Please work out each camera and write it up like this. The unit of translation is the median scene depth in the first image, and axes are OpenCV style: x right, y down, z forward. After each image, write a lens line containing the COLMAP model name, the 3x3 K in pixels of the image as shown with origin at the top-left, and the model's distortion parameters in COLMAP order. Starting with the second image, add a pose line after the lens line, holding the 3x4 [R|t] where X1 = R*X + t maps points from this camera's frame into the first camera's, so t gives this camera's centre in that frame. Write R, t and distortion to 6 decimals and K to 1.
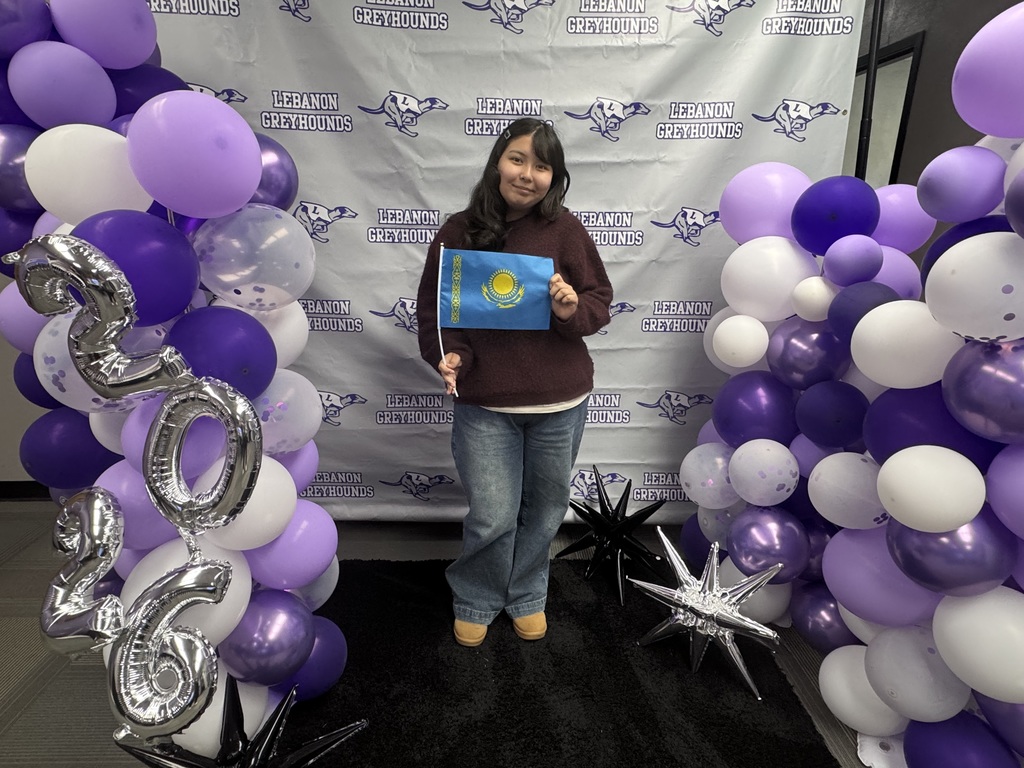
lens RADIAL K [[579.2, 0, 511.1], [0, 579.2, 383.6], [0, 0, 1]] dist [-0.006933, 0.015912]
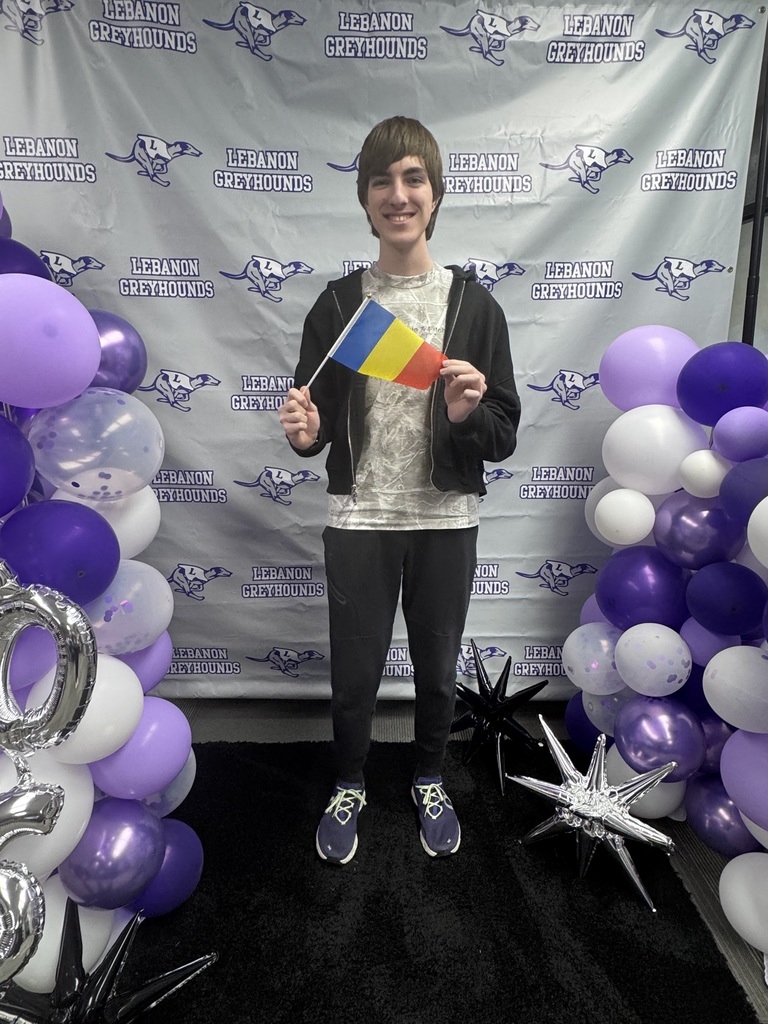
lens RADIAL K [[579.2, 0, 386.3], [0, 579.2, 508.4], [0, 0, 1]] dist [-0.006933, 0.015912]
pose [[0.999852, -0.008976, -0.014646, 0.023019], [0.008585, 0.999612, -0.026509, -0.058503], [0.014879, 0.026380, 0.999541, 0.054186]]
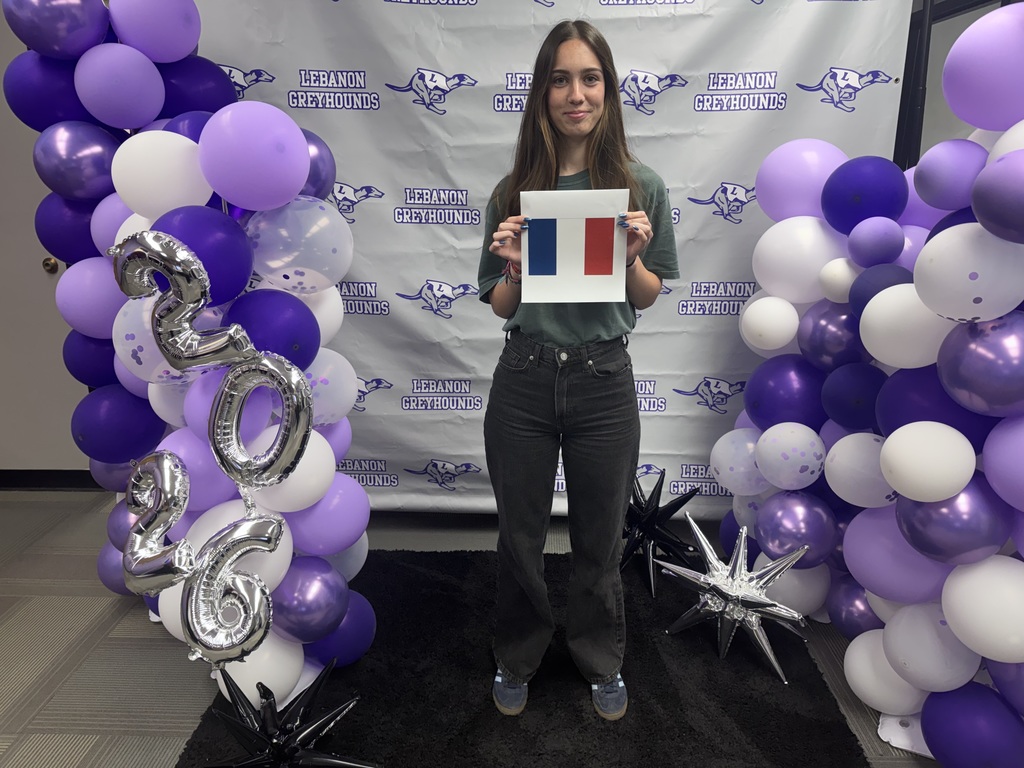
lens RADIAL K [[722.9, 0, 515.1], [0, 722.9, 390.4], [0, 0, 1]] dist [0.054428, -0.062458]
pose [[0.998533, 0.006678, -0.053727, 0.025593], [-0.006110, 0.999924, 0.010733, 0.026600], [0.053795, -0.010389, 0.998498, -0.231650]]
